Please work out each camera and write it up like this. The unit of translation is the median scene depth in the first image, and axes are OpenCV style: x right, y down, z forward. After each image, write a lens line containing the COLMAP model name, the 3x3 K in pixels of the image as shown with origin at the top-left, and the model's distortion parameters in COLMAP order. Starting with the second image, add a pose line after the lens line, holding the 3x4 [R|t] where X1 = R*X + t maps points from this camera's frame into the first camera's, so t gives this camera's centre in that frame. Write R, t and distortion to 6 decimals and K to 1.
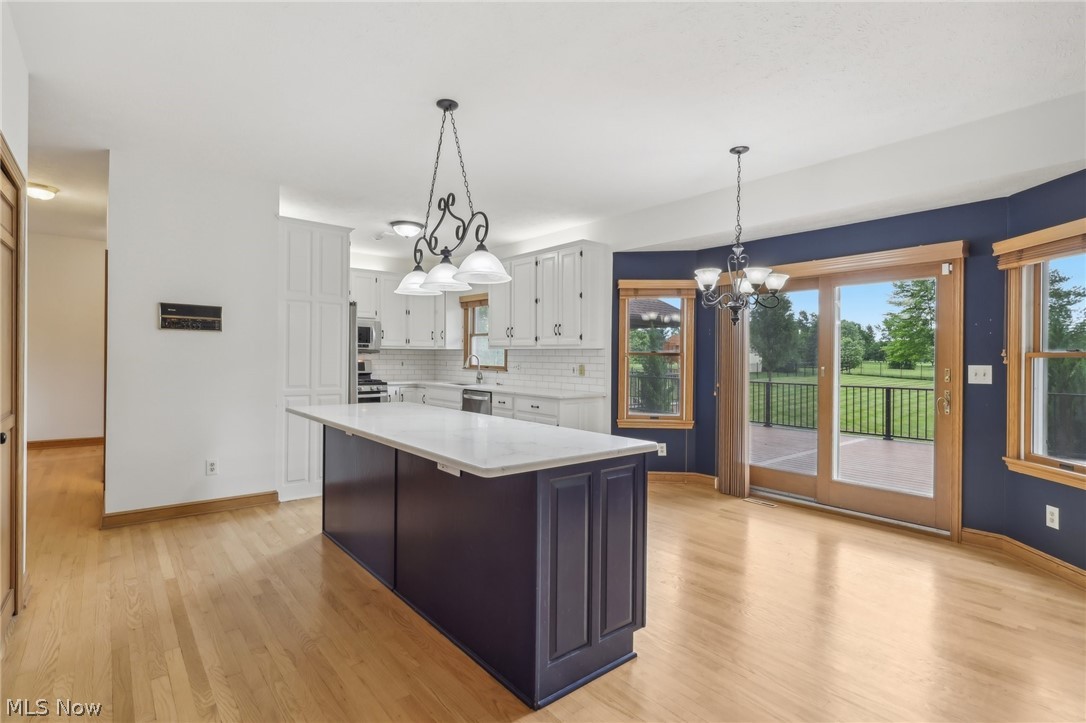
lens RADIAL K [[517.2, 0, 545.3], [0, 517.2, 362.0], [0, 0, 1]] dist [-0.001038, -0.000355]
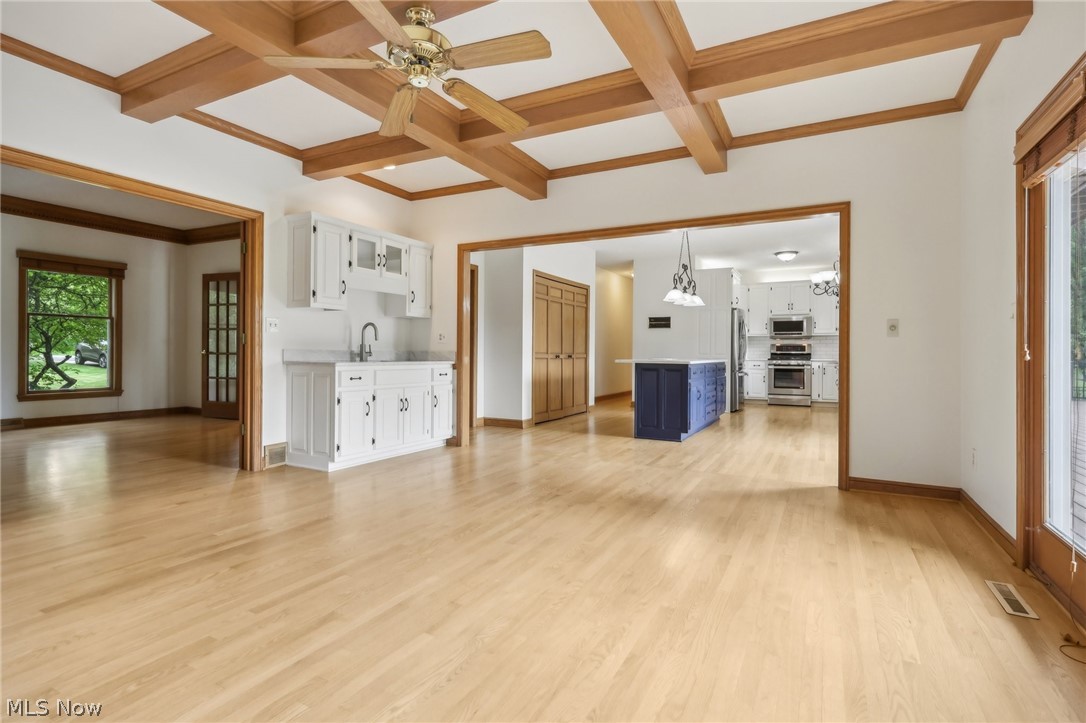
lens RADIAL K [[527.8, 0, 547.6], [0, 527.8, 349.2], [0, 0, 1]] dist [0.000305, 0.000011]
pose [[0.383082, -0.012014, -0.923636, 0.745341], [-0.010794, 0.999789, -0.017481, 0.045621], [0.923651, 0.016666, 0.382871, -0.209883]]
